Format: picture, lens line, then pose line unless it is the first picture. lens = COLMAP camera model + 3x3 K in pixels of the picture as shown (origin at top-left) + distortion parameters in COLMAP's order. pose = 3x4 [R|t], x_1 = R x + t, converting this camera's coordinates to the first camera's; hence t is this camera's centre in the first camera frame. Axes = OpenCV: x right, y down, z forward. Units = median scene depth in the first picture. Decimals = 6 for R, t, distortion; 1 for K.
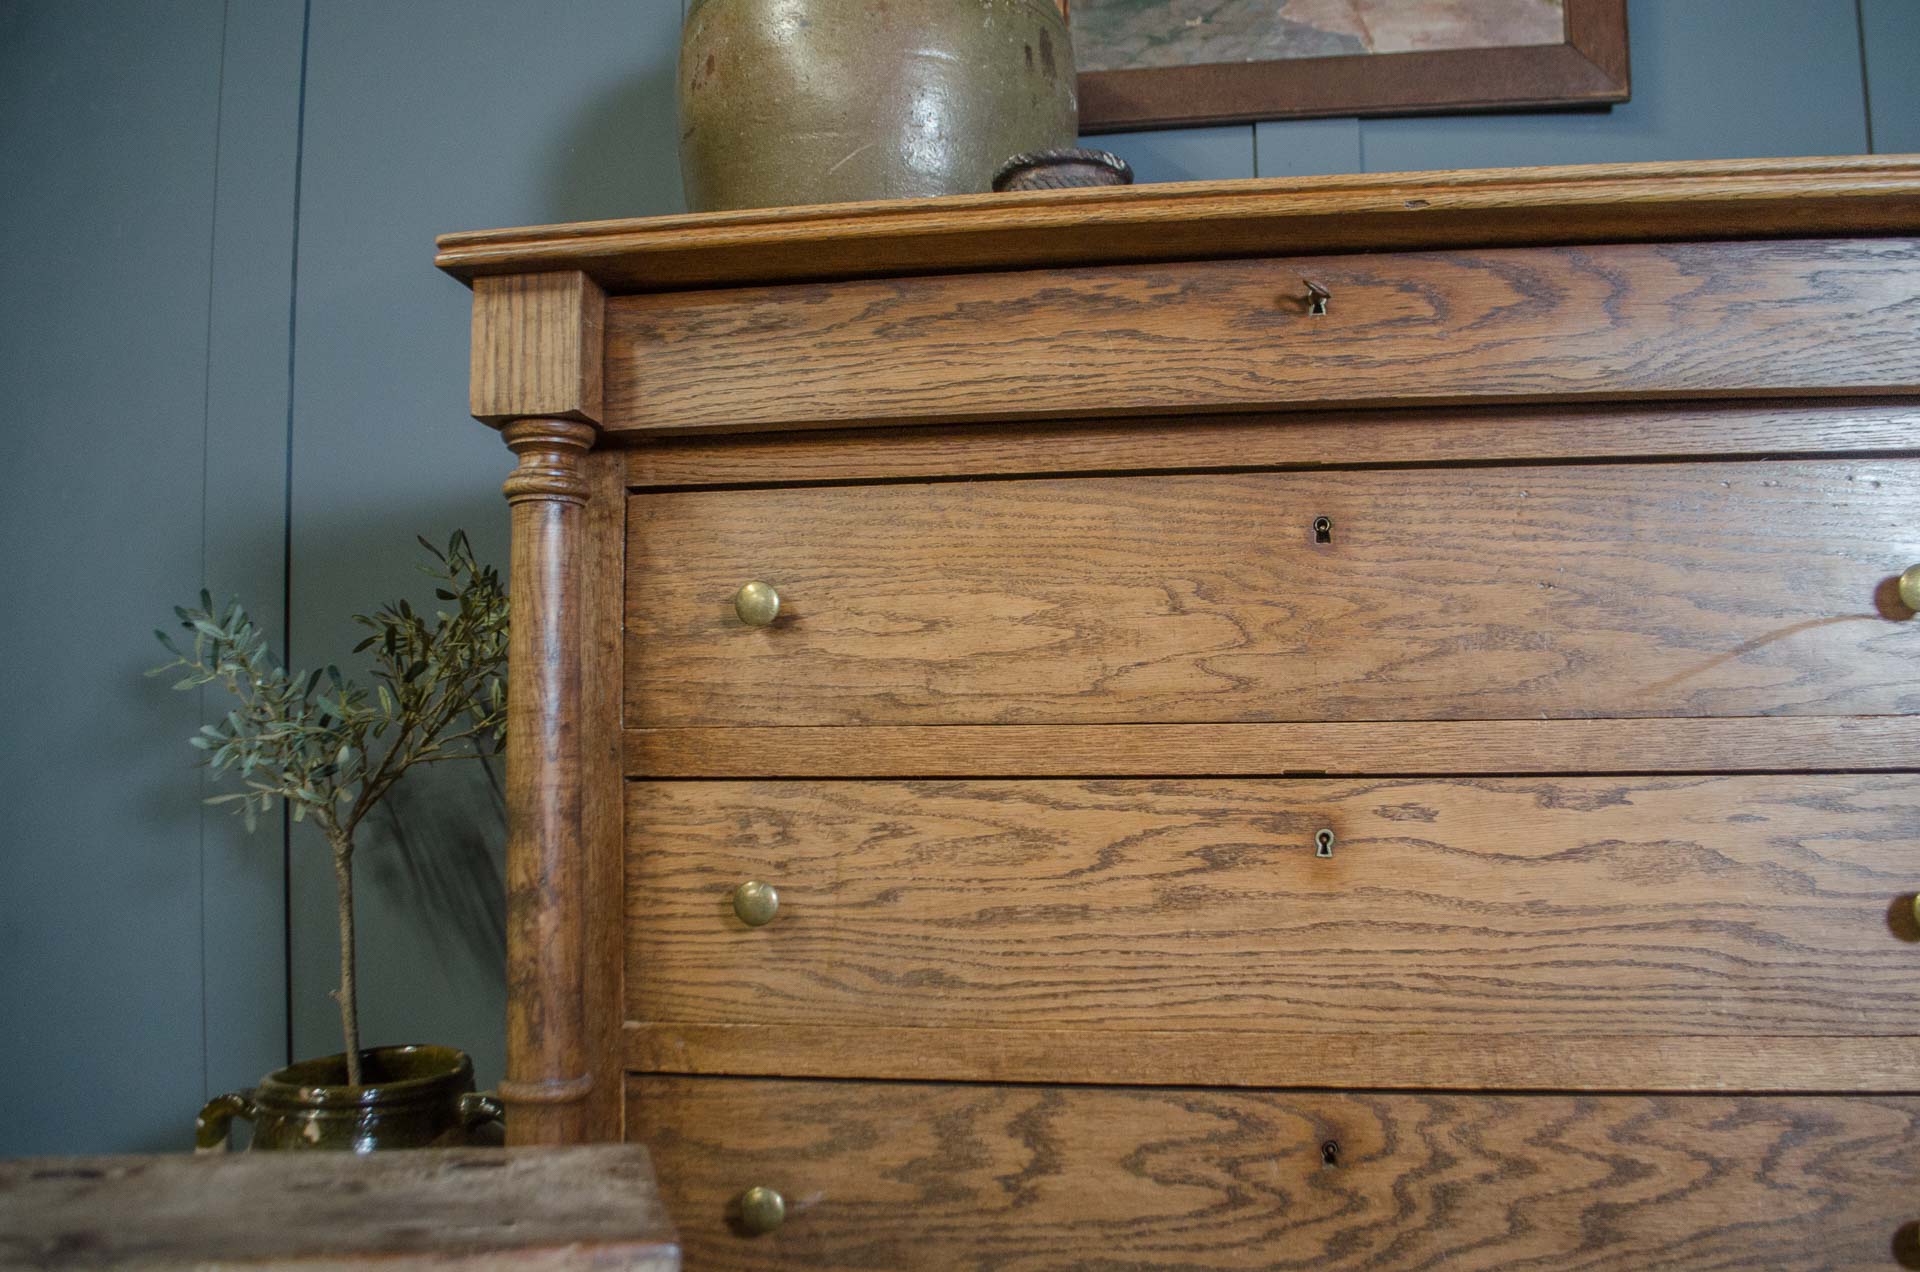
lens RADIAL K [[1444.3, 0, 1010.8], [0, 1444.3, 670.8], [0, 0, 1]] dist [-0.075666, 0.012215]
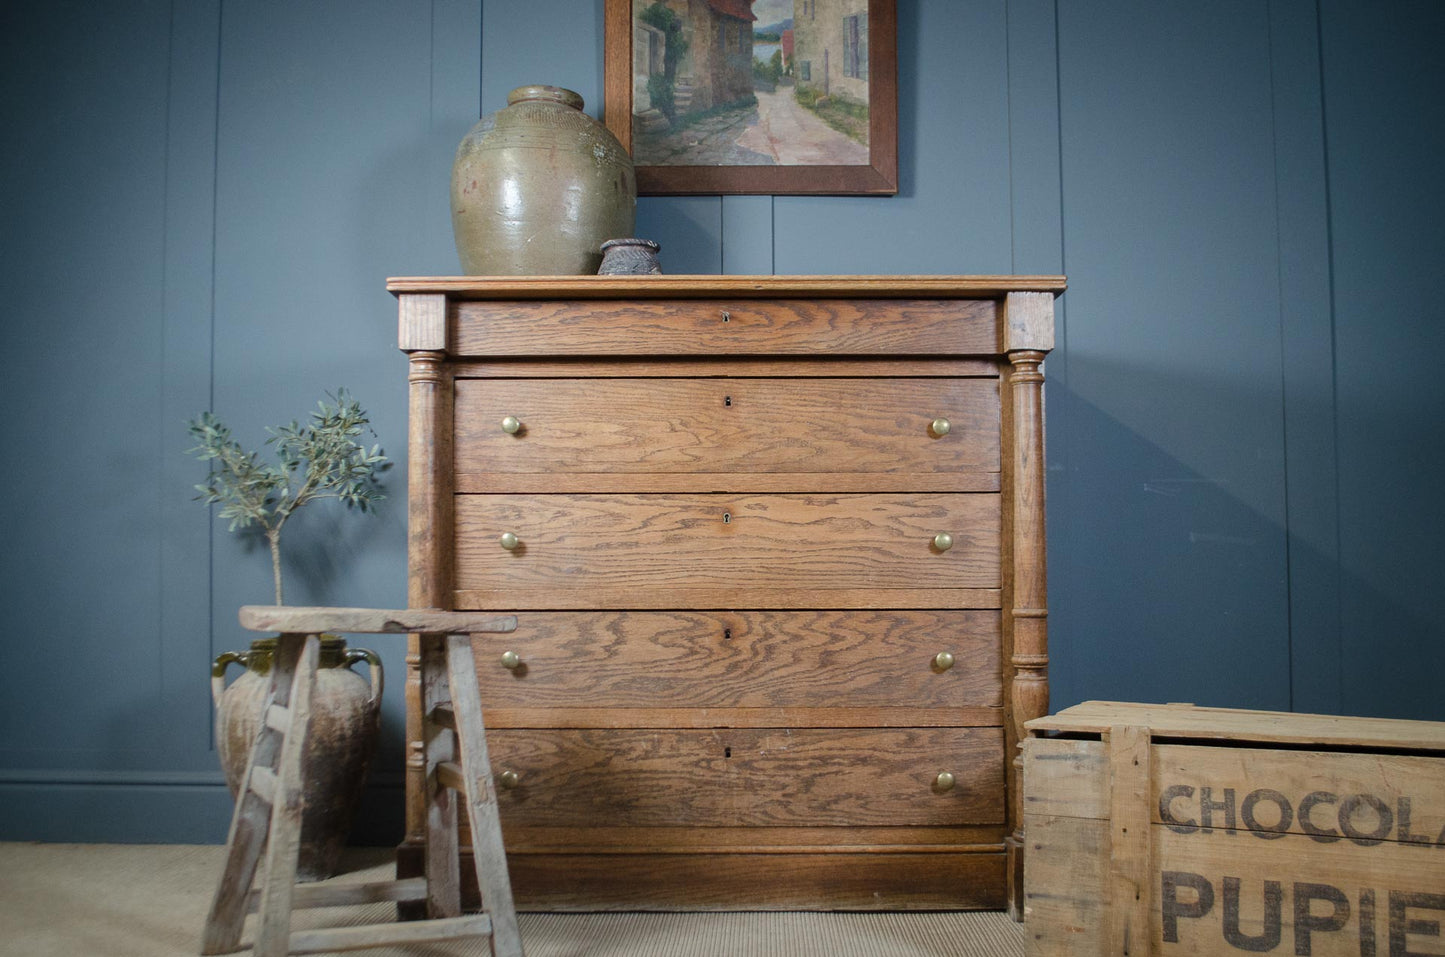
lens RADIAL K [[1325.9, 0, 737.3], [0, 1325.9, 491.0], [0, 0, 1]] dist [-0.026693, -0.003191]
pose [[0.990823, 0.012515, 0.134583, -0.095100], [-0.012226, 0.999921, -0.002973, 0.075920], [-0.134610, 0.001300, 0.990898, -1.444146]]
